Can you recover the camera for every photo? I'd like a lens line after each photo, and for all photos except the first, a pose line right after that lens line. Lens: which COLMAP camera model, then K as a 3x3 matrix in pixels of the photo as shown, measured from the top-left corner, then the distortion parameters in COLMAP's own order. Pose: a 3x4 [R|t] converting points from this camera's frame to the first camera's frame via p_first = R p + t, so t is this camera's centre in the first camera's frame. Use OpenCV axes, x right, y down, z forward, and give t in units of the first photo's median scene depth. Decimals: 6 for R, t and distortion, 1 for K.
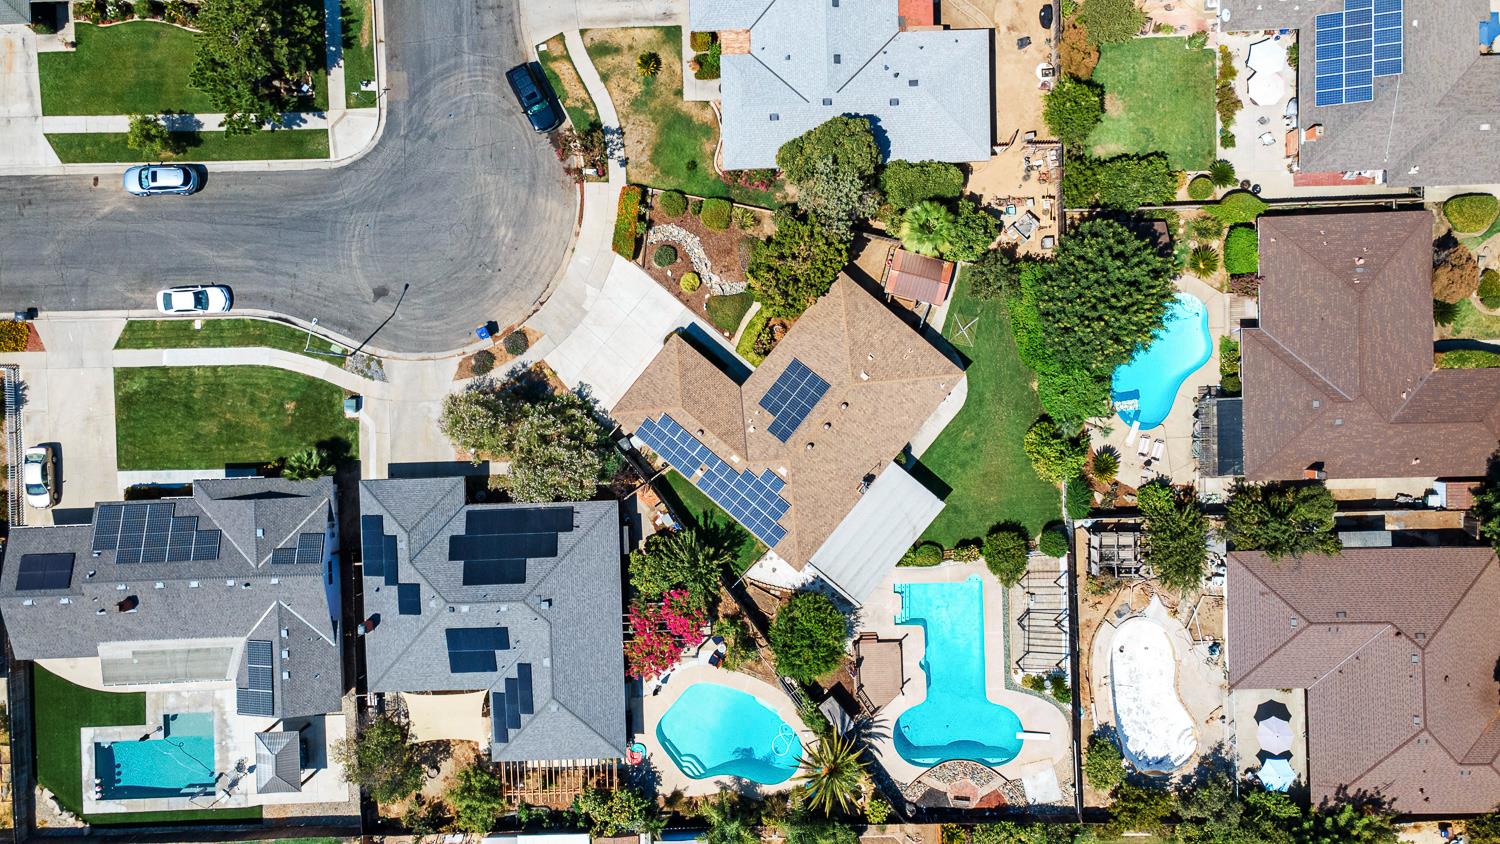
lens RADIAL K [[1104.5, 0, 750.0], [0, 1104.5, 422.0], [0, 0, 1]] dist [0.023300, 0.027463]
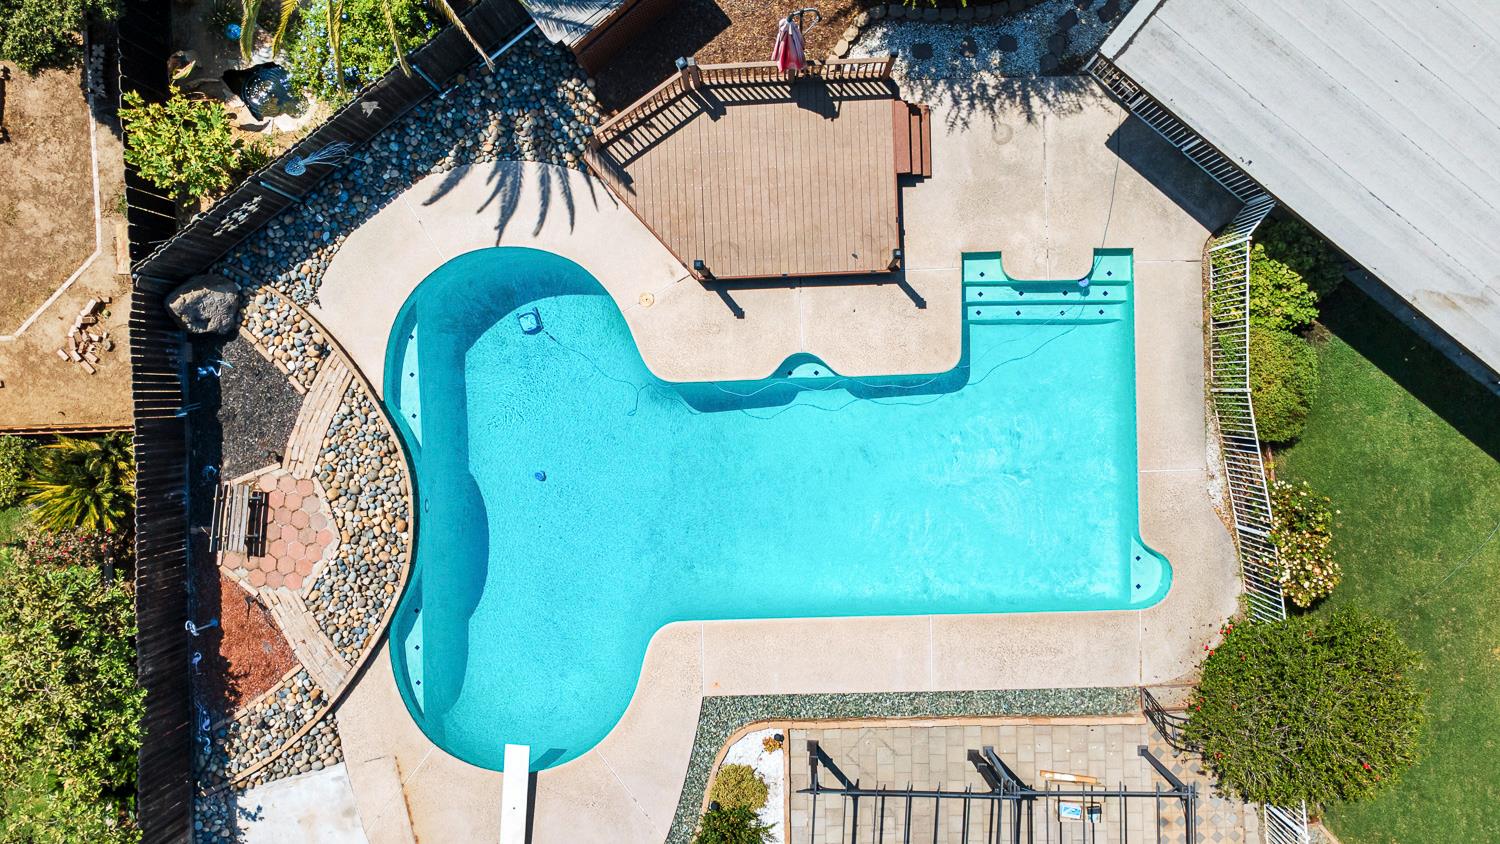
lens RADIAL K [[1104.5, 0, 750.0], [0, 1104.5, 422.0], [0, 0, 1]] dist [0.023300, 0.027463]
pose [[0.001132, 0.999201, 0.039954, 0.158814], [-0.999988, 0.000939, 0.004846, 0.229208], [0.004805, -0.039959, 0.999190, 0.755390]]
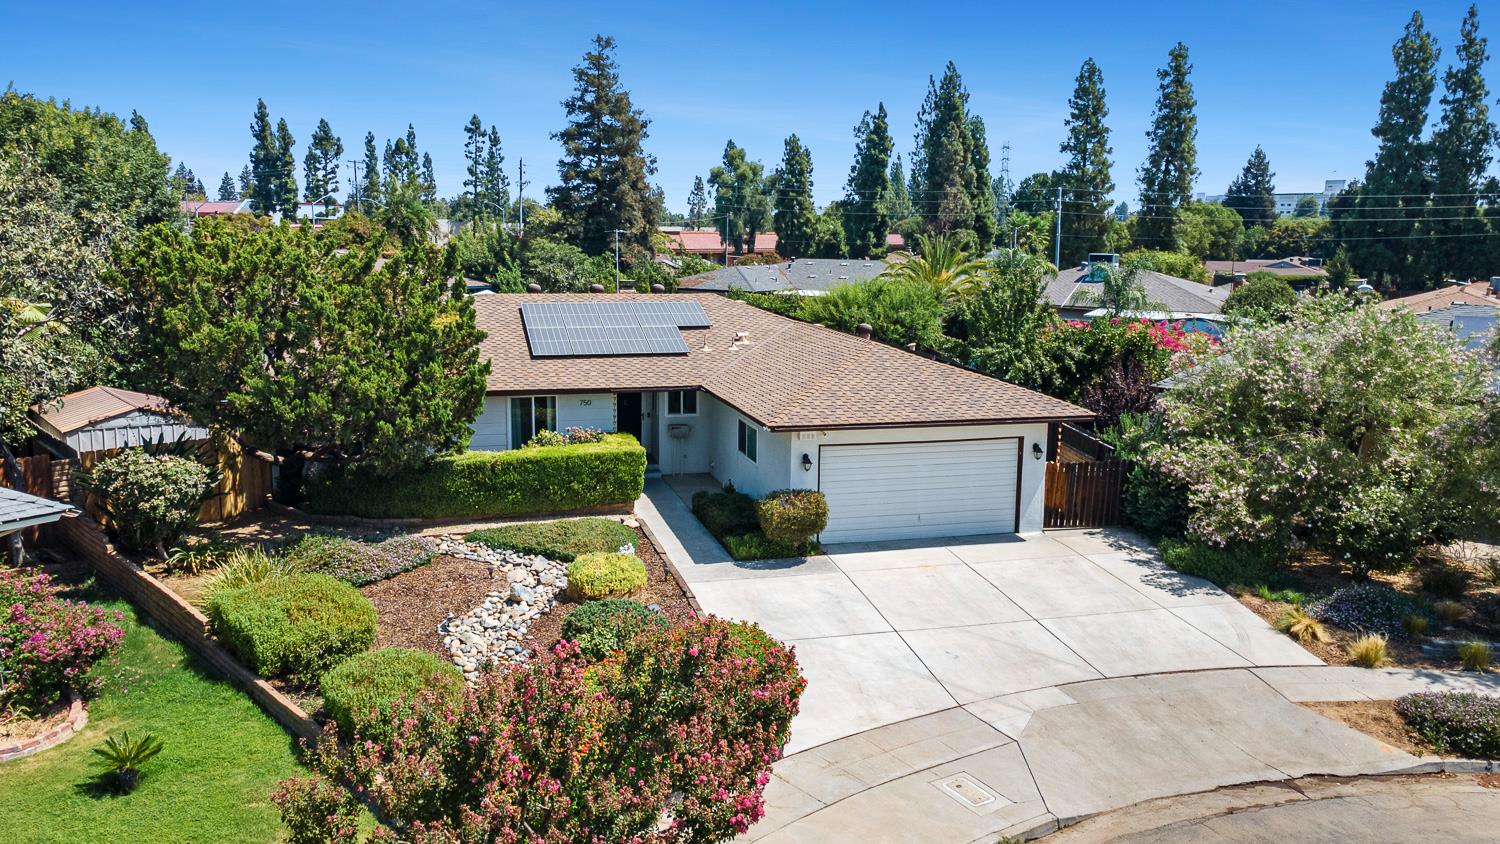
lens RADIAL K [[1127.7, 0, 750.0], [0, 1127.7, 422.0], [0, 0, 1]] dist [0.033430, 0.010755]
pose [[-0.822125, -0.077394, 0.564022, -0.219742], [0.568982, -0.145158, 0.809437, -0.306691], [0.019227, 0.986377, 0.163374, 0.919357]]
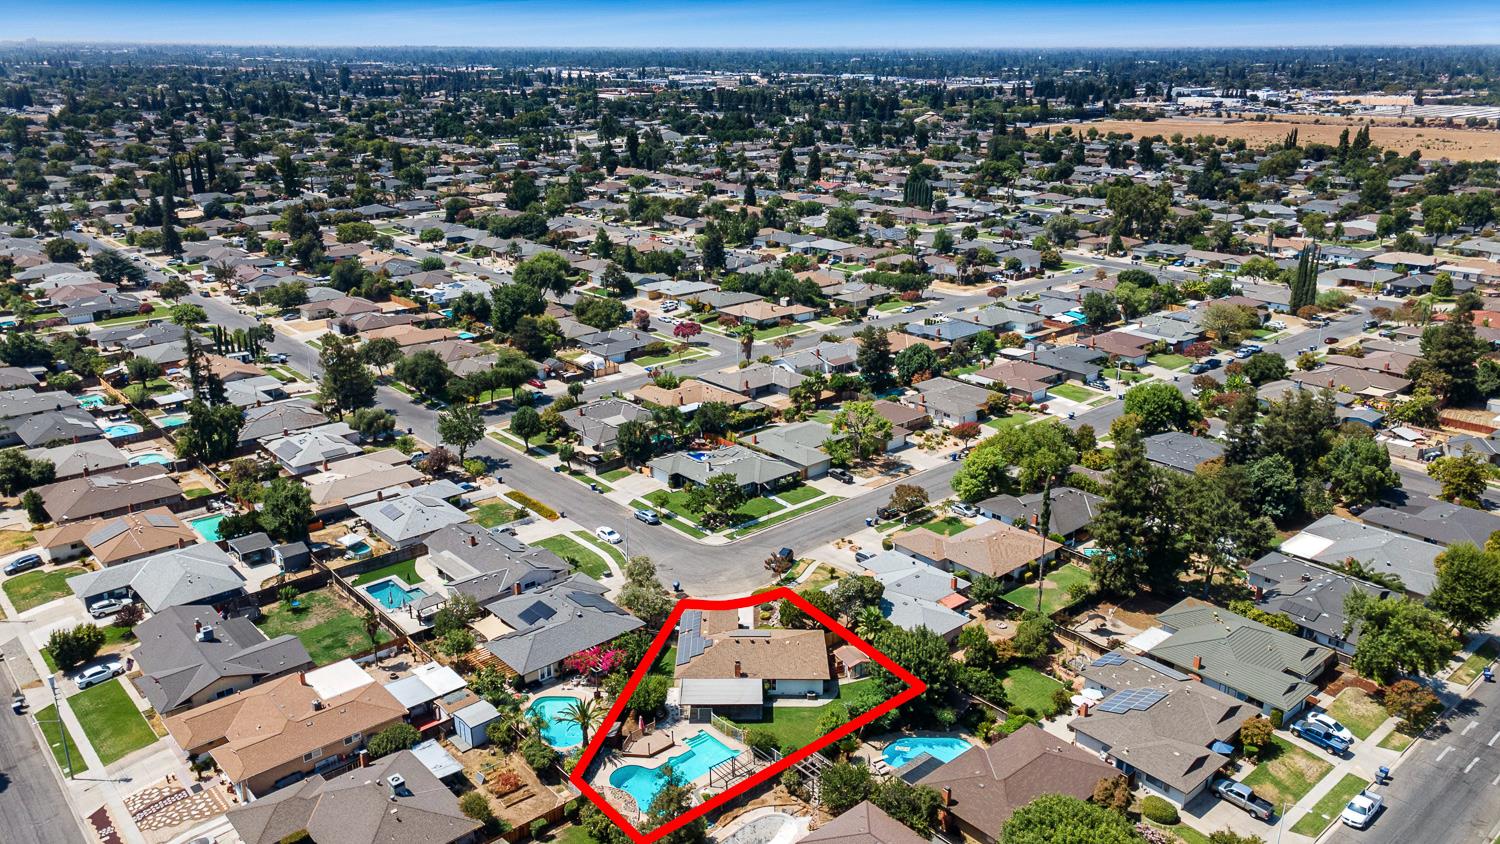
lens RADIAL K [[1104.5, 0, 750.0], [0, 1104.5, 422.0], [0, 0, 1]] dist [0.023300, 0.027463]
pose [[0.639904, 0.272121, -0.718660, 1.182732], [-0.767844, 0.189145, -0.612078, 0.972044], [-0.030628, 0.943490, 0.329982, 0.071692]]
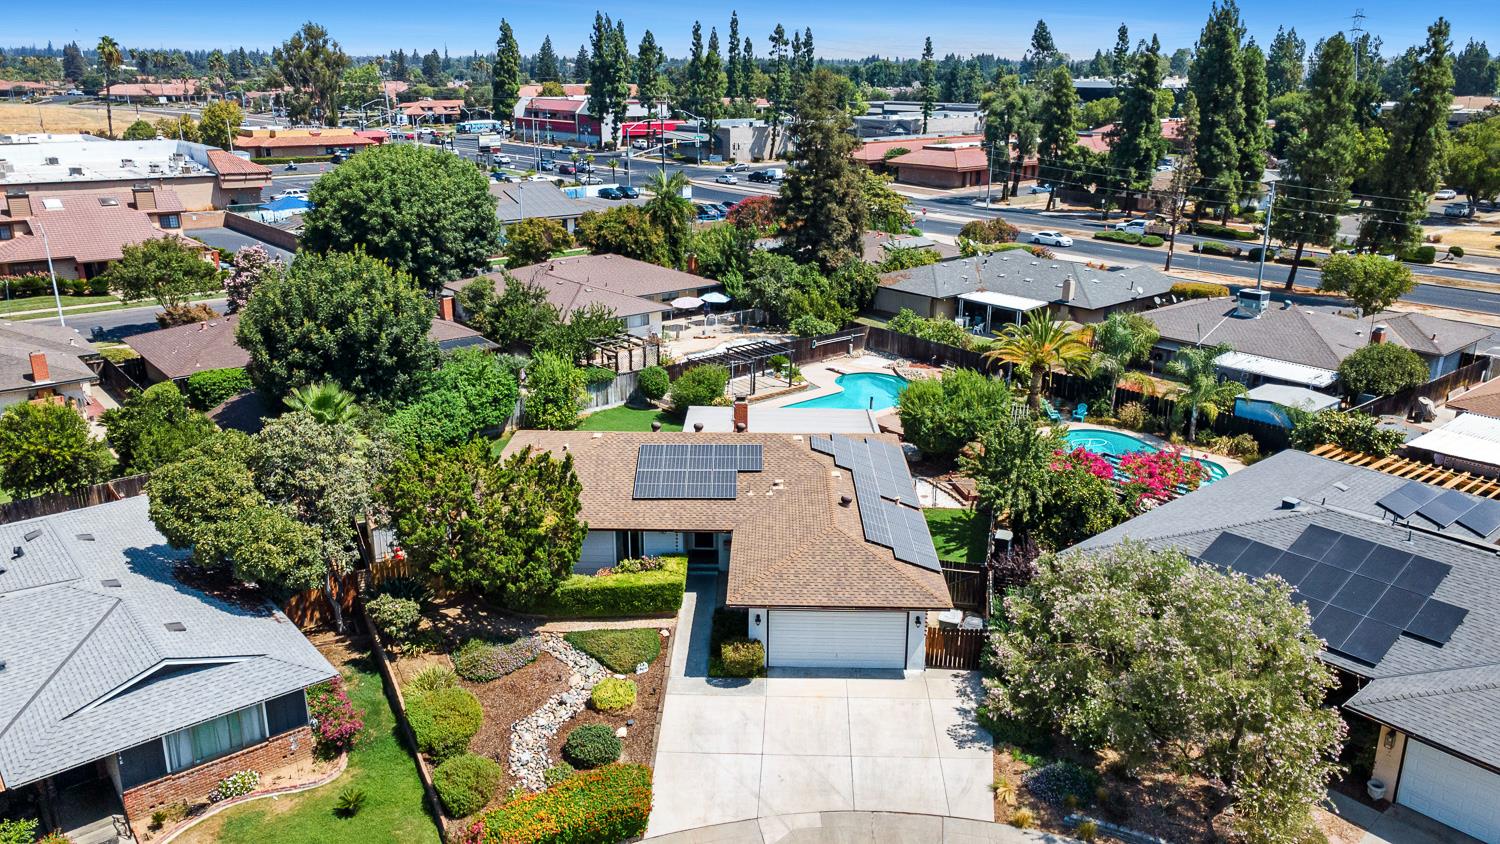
lens RADIAL K [[1104.5, 0, 750.0], [0, 1104.5, 422.0], [0, 0, 1]] dist [0.023300, 0.027463]
pose [[-0.621834, -0.218805, 0.751962, -0.393812], [0.782720, -0.205441, 0.587490, -0.319585], [0.025938, 0.953897, 0.299013, 0.761227]]
